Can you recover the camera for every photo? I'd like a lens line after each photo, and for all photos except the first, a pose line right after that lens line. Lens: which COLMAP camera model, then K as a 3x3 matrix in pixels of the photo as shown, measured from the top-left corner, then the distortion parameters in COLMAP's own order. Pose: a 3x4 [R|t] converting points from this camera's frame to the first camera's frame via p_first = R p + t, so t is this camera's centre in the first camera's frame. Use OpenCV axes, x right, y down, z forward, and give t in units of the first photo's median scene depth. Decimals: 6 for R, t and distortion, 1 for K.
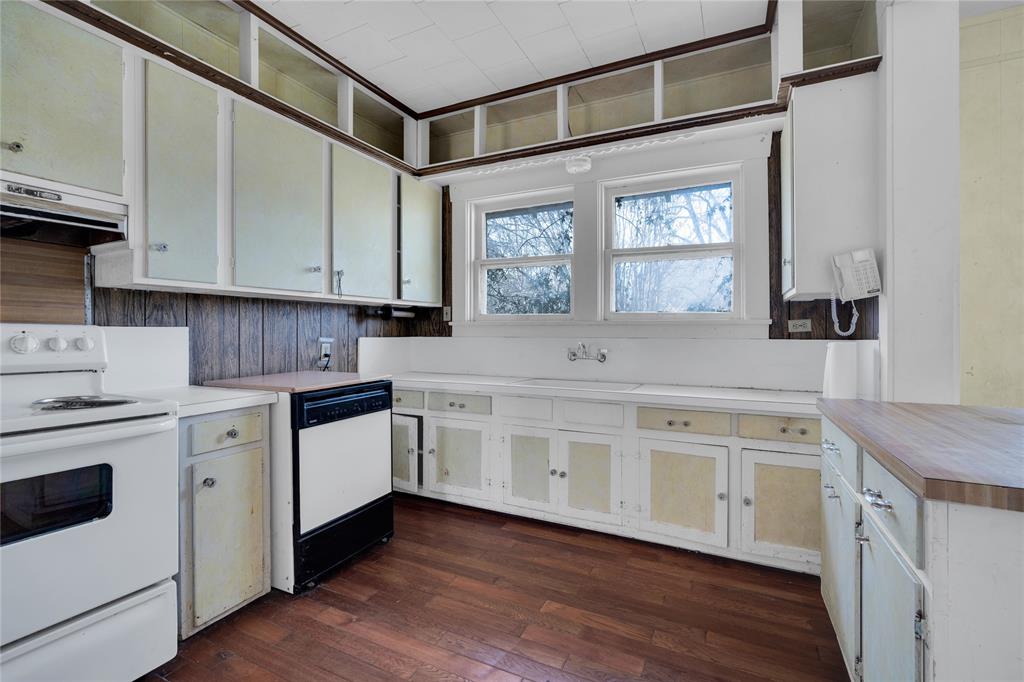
lens RADIAL K [[449.8, 0, 512.9], [0, 449.8, 335.3], [0, 0, 1]] dist [-0.011719, 0.000473]
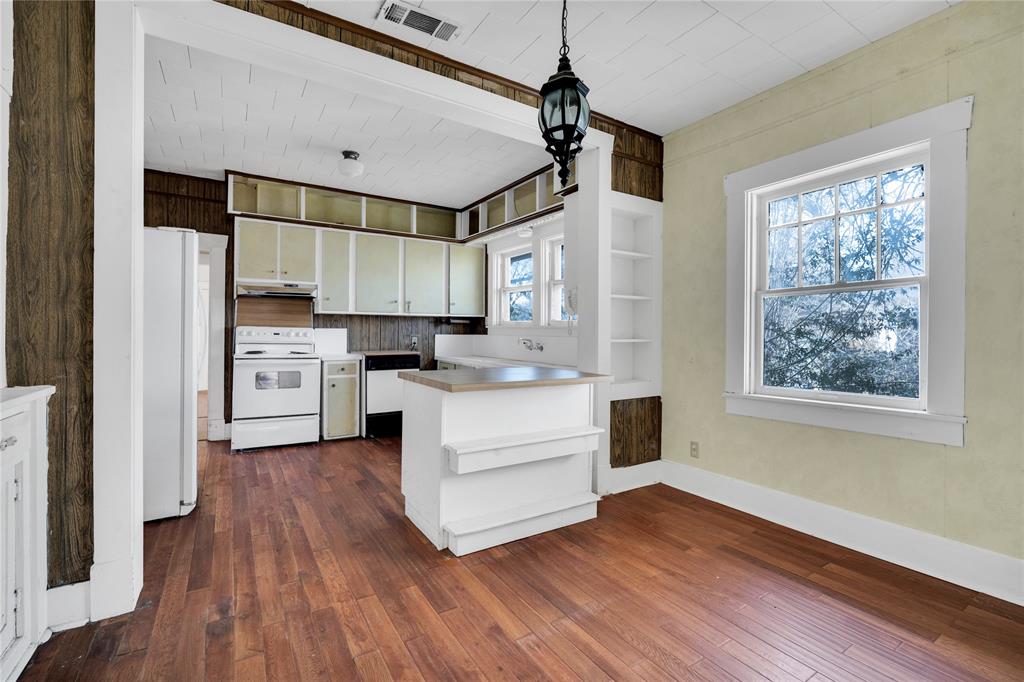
lens RADIAL K [[449.8, 0, 511.3], [0, 449.8, 337.3], [0, 0, 1]] dist [-0.011719, 0.000473]
pose [[0.851337, 0.014748, -0.524412, 0.916748], [-0.013540, 0.999889, 0.006139, 0.001133], [0.524445, 0.001874, 0.851442, -0.419896]]
